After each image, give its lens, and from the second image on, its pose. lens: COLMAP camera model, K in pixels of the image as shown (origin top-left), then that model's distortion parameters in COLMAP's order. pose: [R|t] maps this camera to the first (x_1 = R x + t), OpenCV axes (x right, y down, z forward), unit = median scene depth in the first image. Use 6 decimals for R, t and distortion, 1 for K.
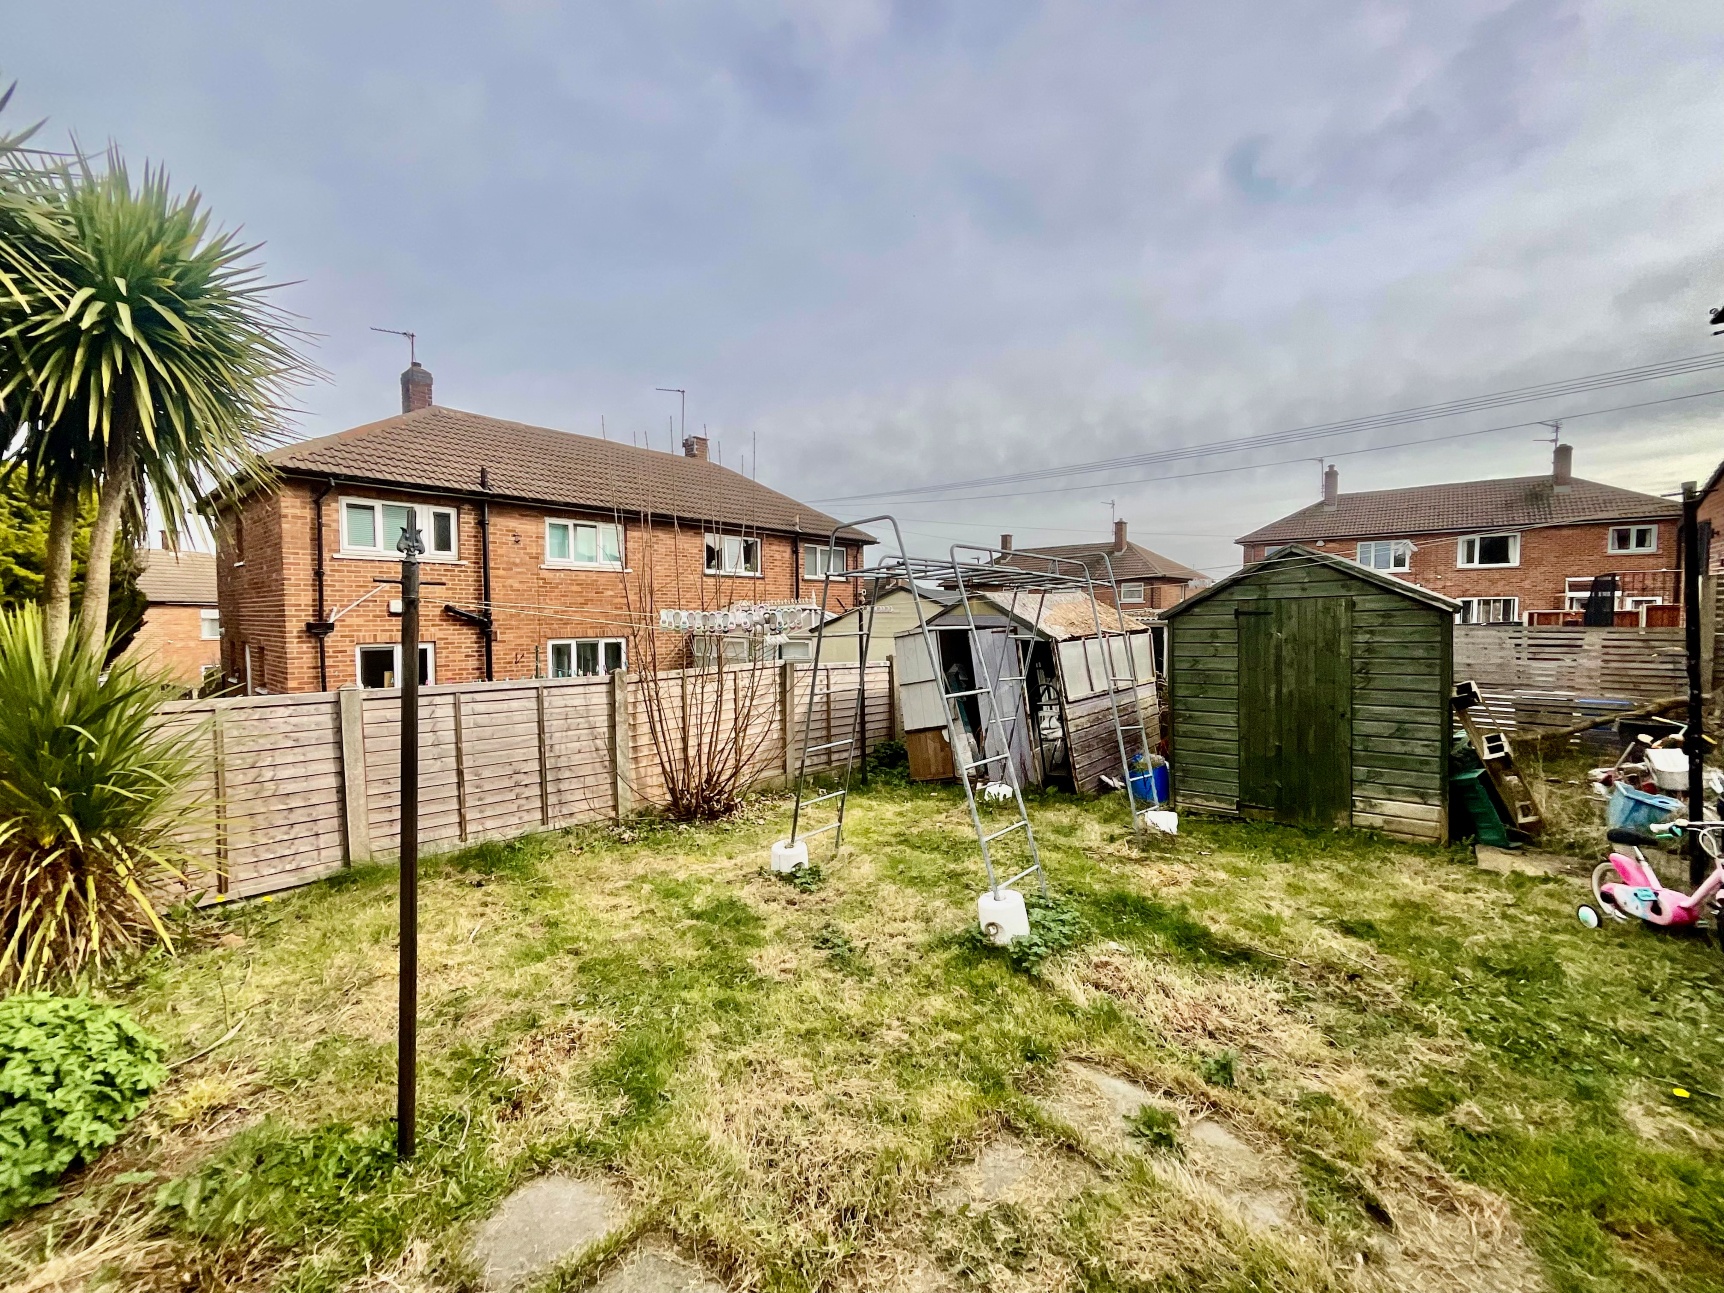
lens RADIAL K [[740.4, 0, 853.9], [0, 740.4, 643.2], [0, 0, 1]] dist [0.001067, 0.000163]
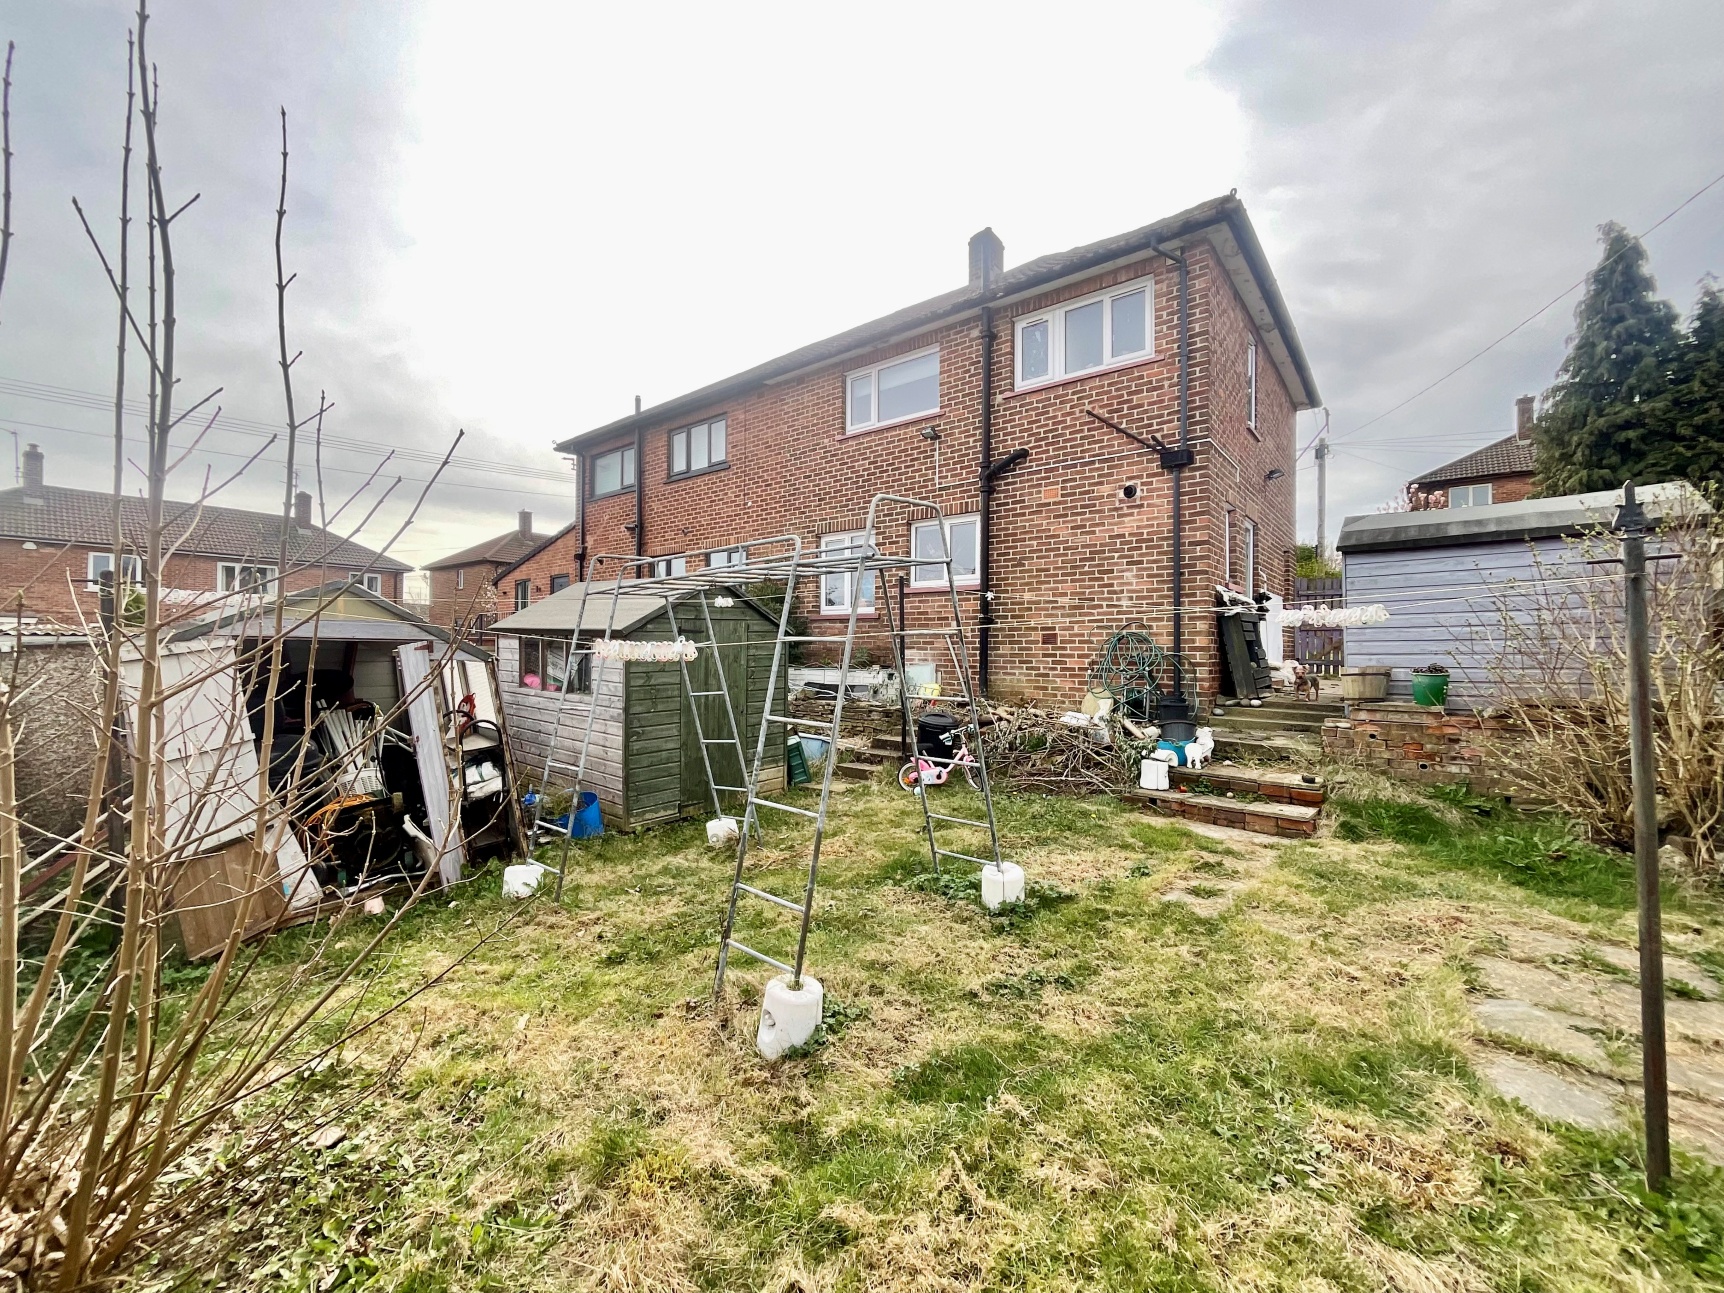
lens RADIAL K [[740.4, 0, 853.9], [0, 740.4, 643.2], [0, 0, 1]] dist [0.001067, 0.000163]
pose [[-0.086564, 0.017873, 0.996086, -0.657769], [0.034917, 0.999279, -0.014896, 0.006249], [-0.995634, 0.033491, -0.087126, 0.940072]]
